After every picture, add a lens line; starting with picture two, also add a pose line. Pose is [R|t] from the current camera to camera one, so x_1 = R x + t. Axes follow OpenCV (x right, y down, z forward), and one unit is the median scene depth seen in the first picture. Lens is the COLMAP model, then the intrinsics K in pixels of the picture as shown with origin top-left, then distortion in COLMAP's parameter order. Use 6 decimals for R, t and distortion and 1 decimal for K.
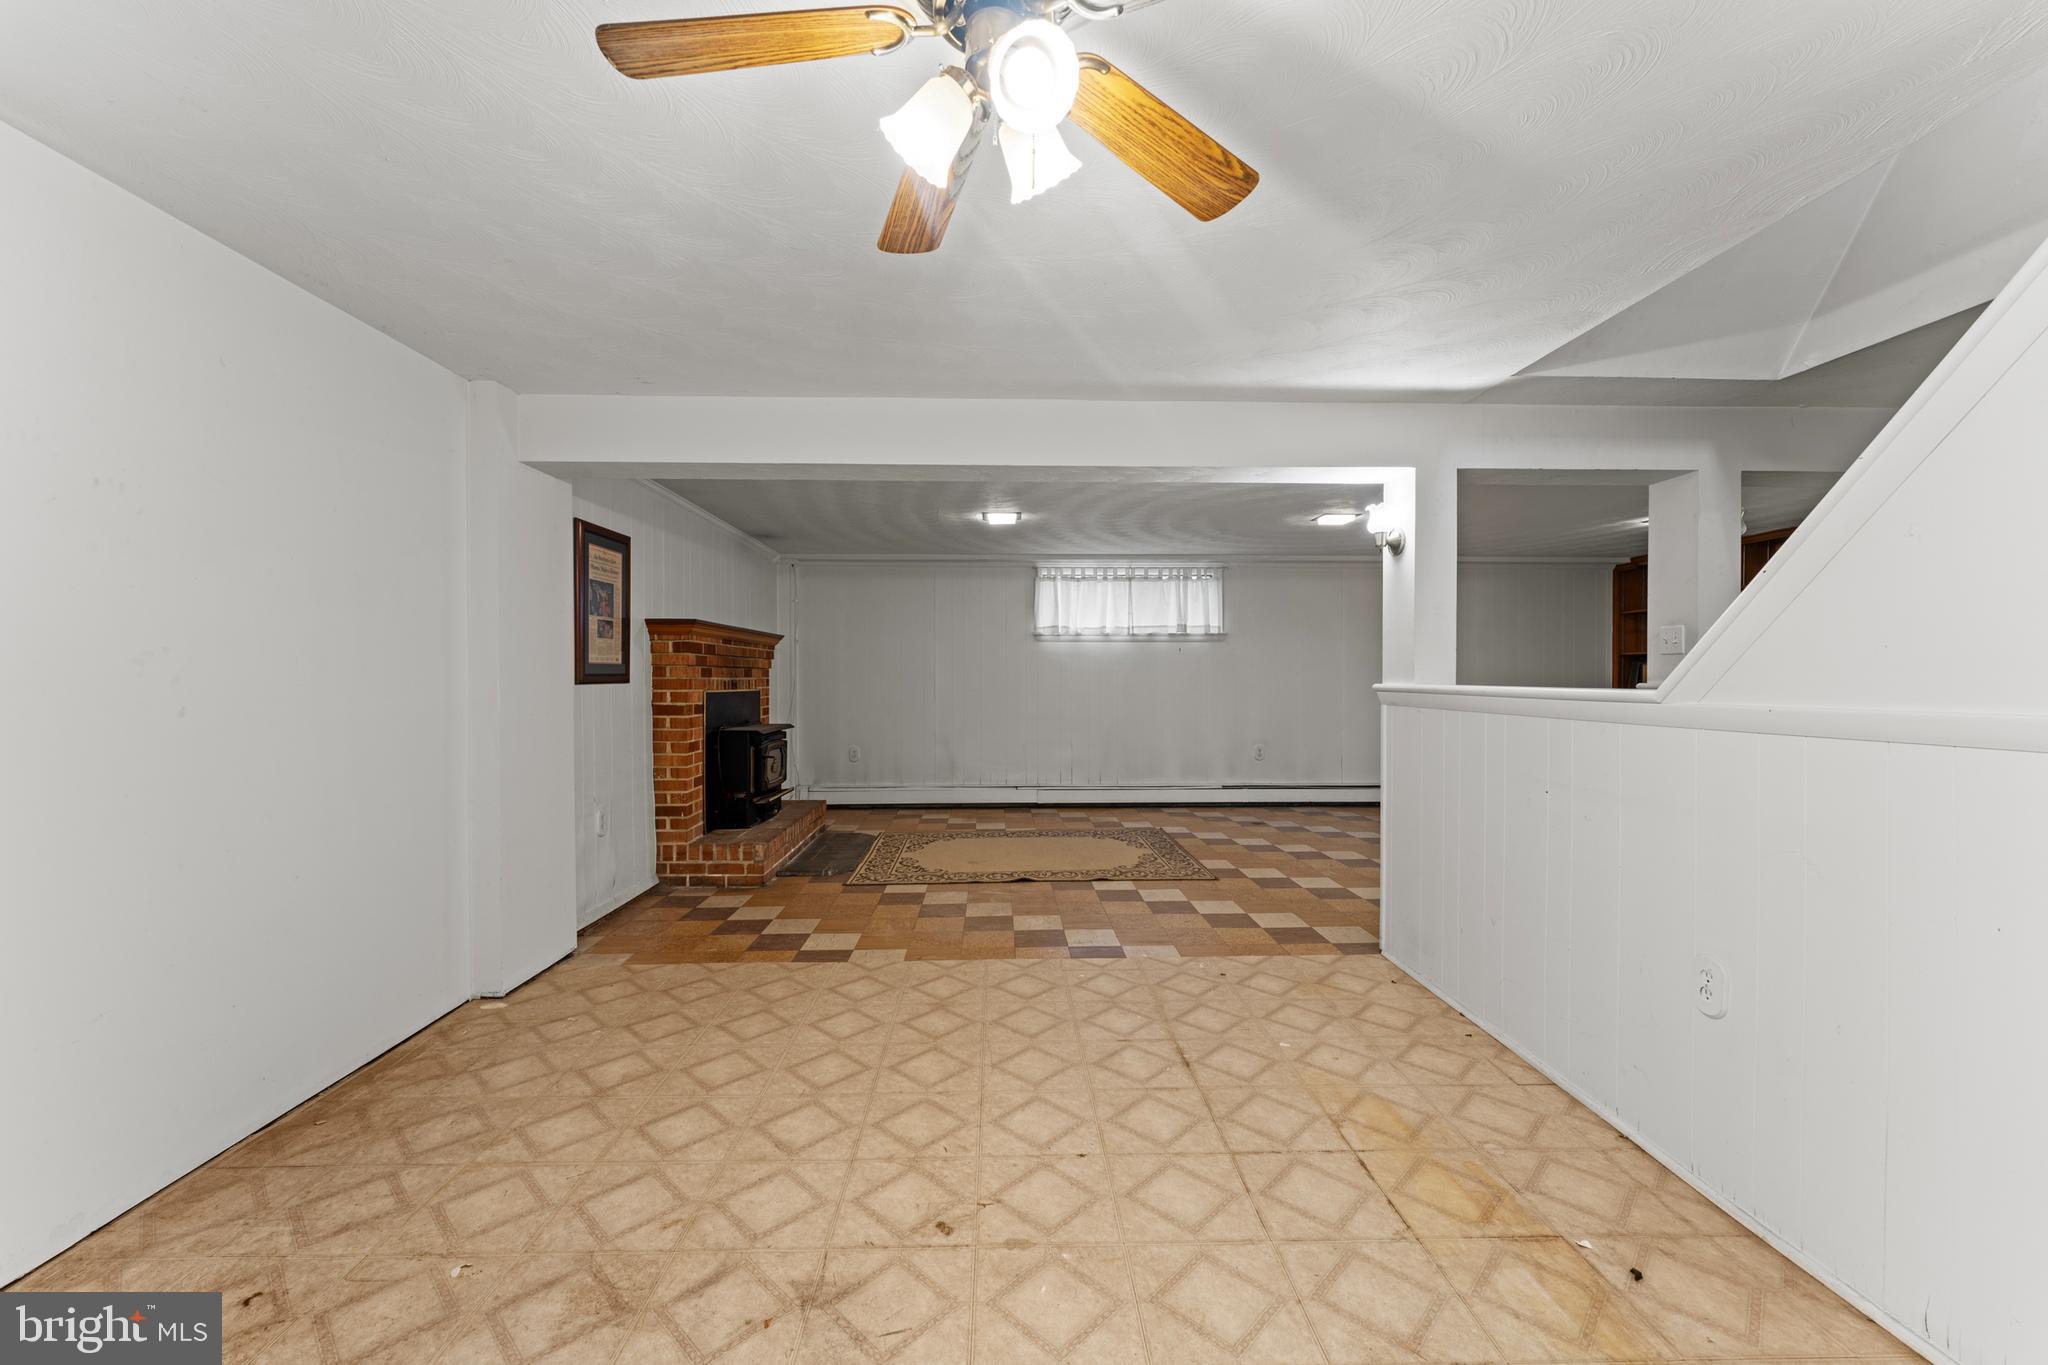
lens RADIAL K [[826.9, 0, 1038.1], [0, 826.9, 676.4], [0, 0, 1]] dist [-0.009165, 0.001853]
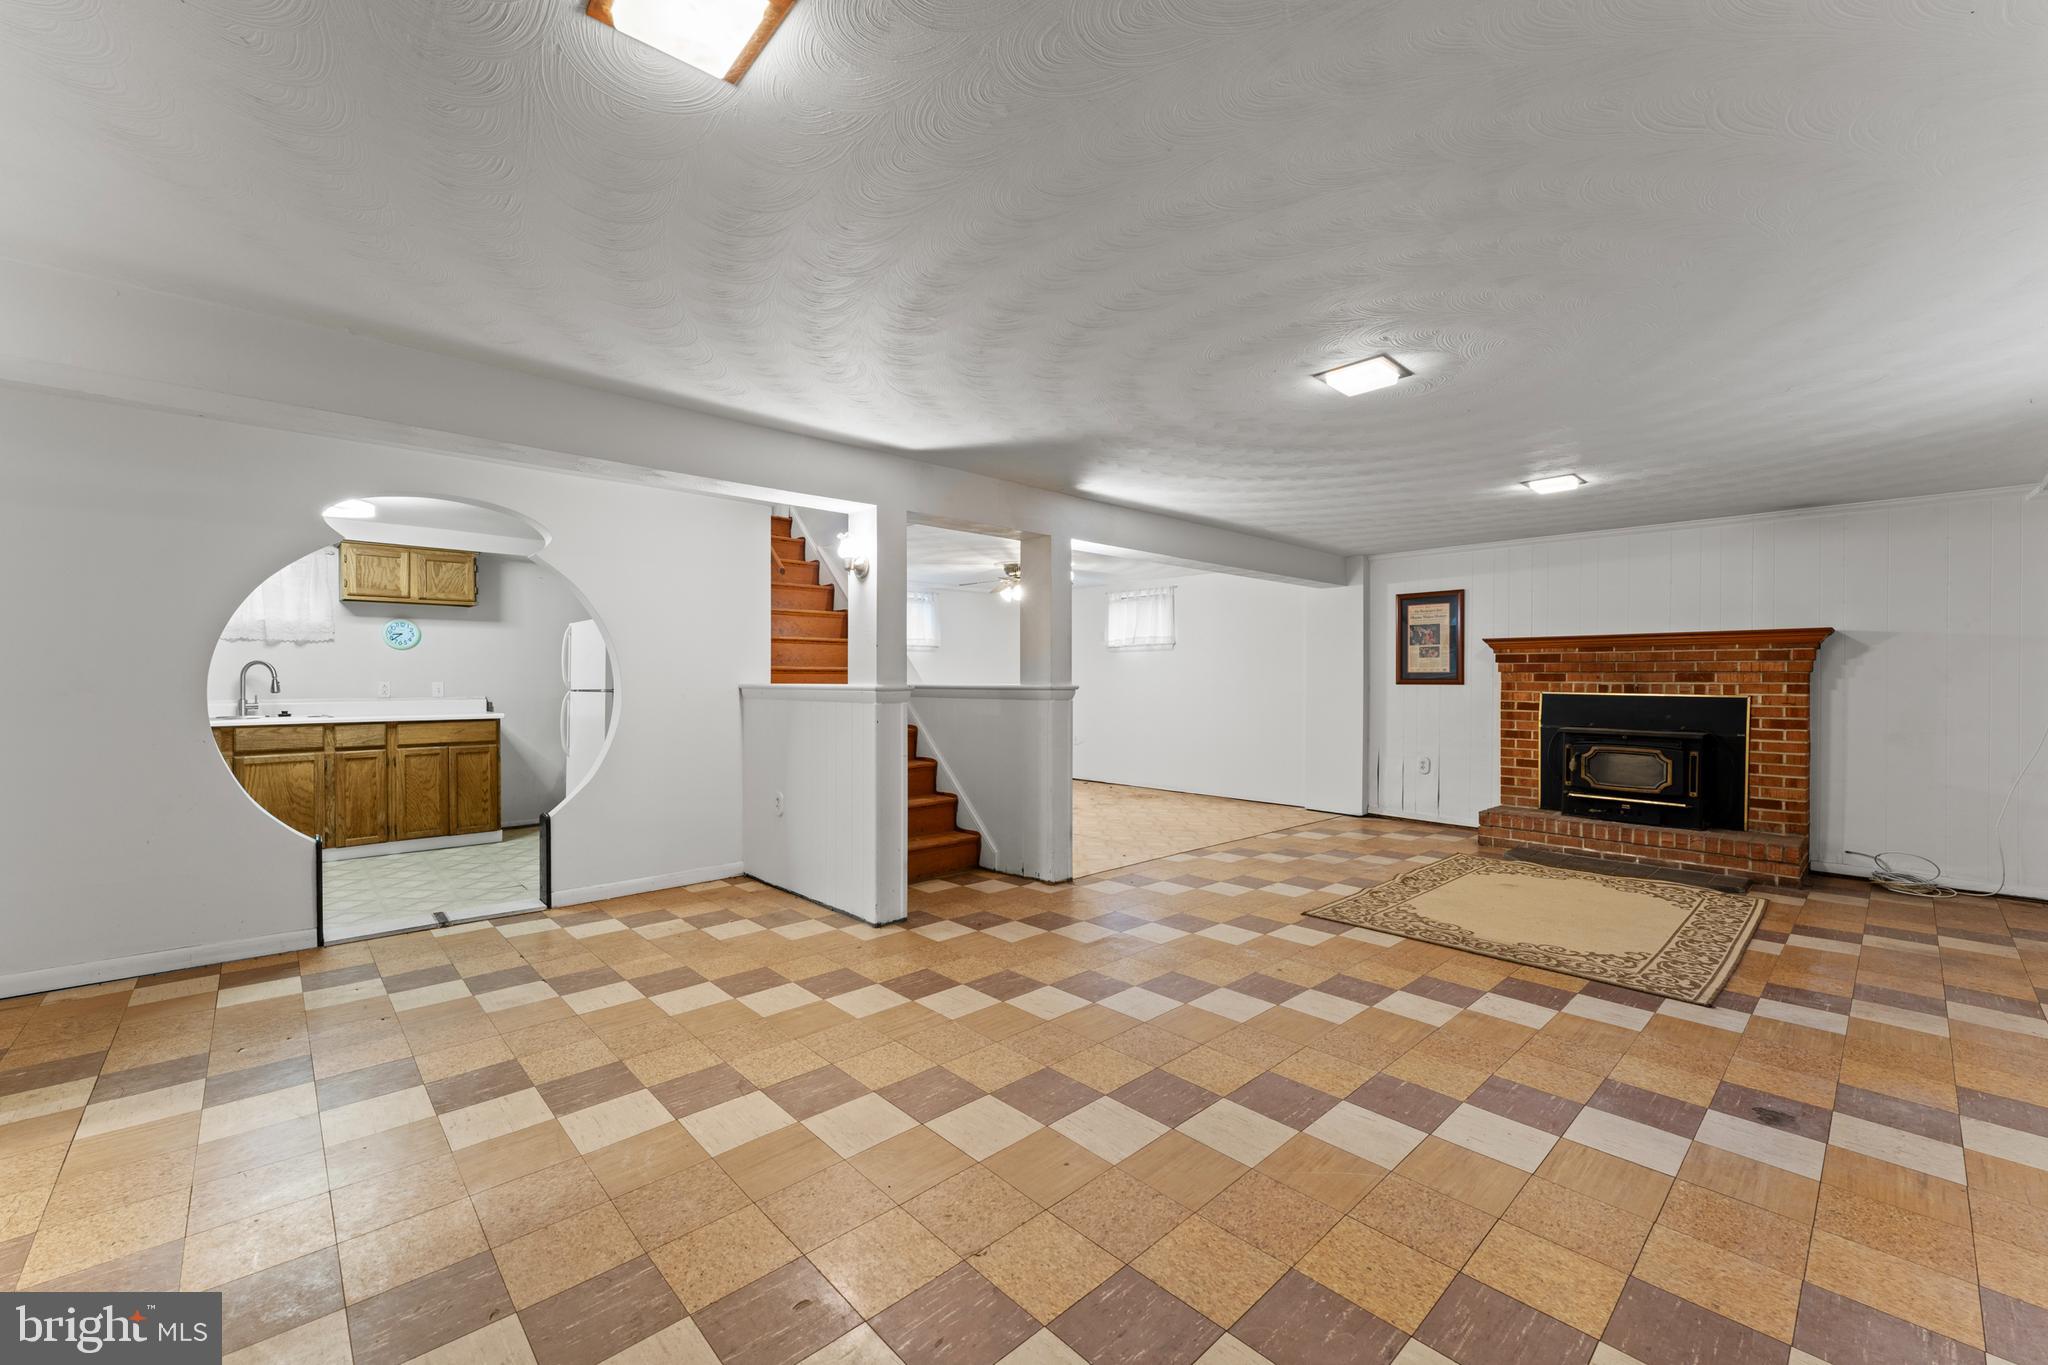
lens RADIAL K [[826.9, 0, 1011.2], [0, 826.9, 675.2], [0, 0, 1]] dist [-0.009165, 0.001853]
pose [[-0.771230, -0.004946, -0.636538, 1.943538], [-0.001759, 0.999983, -0.005639, 0.001839], [0.636554, -0.003229, -0.771225, 2.846592]]
